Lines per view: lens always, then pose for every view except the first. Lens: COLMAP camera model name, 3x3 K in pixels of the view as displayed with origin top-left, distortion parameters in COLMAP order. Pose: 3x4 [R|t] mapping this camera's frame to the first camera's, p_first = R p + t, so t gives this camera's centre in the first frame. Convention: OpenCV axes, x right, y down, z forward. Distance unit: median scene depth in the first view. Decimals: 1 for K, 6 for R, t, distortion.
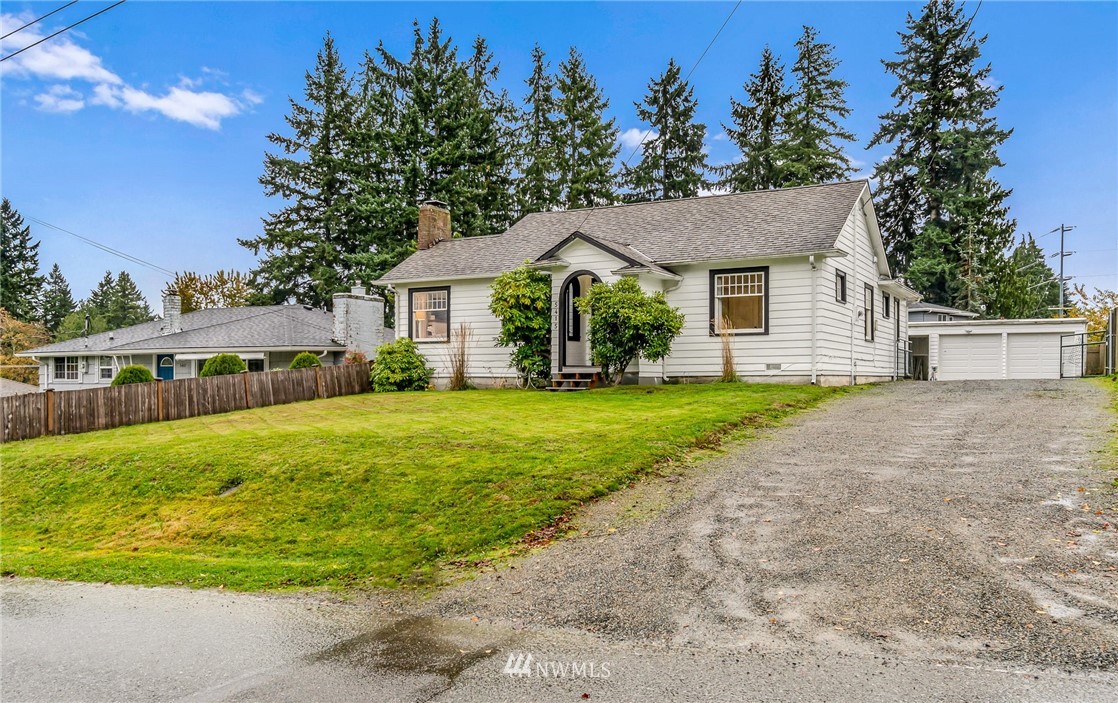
lens RADIAL K [[910.5, 0, 555.9], [0, 910.5, 385.6], [0, 0, 1]] dist [0.003431, 0.001773]
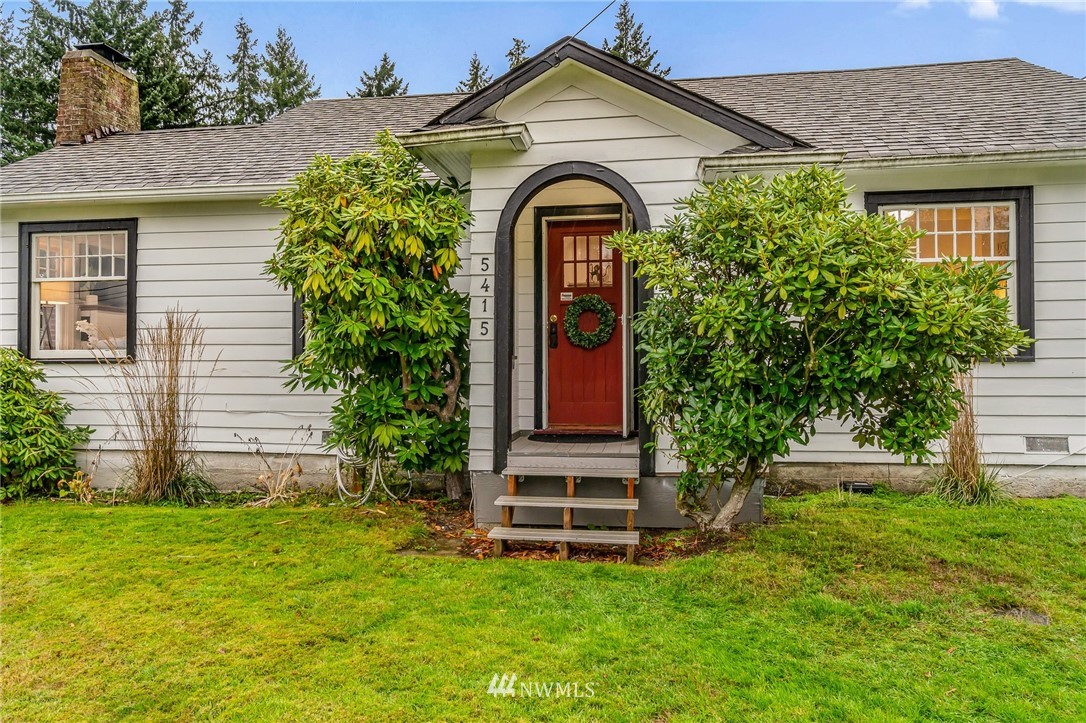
lens RADIAL K [[777.3, 0, 515.5], [0, 777.3, 365.8], [0, 0, 1]] dist [-0.005017, 0.003588]
pose [[0.943984, 0.001840, 0.329985, -0.020388], [0.001584, 0.999948, -0.010107, -0.011921], [-0.329987, 0.010064, 0.943932, 0.178085]]
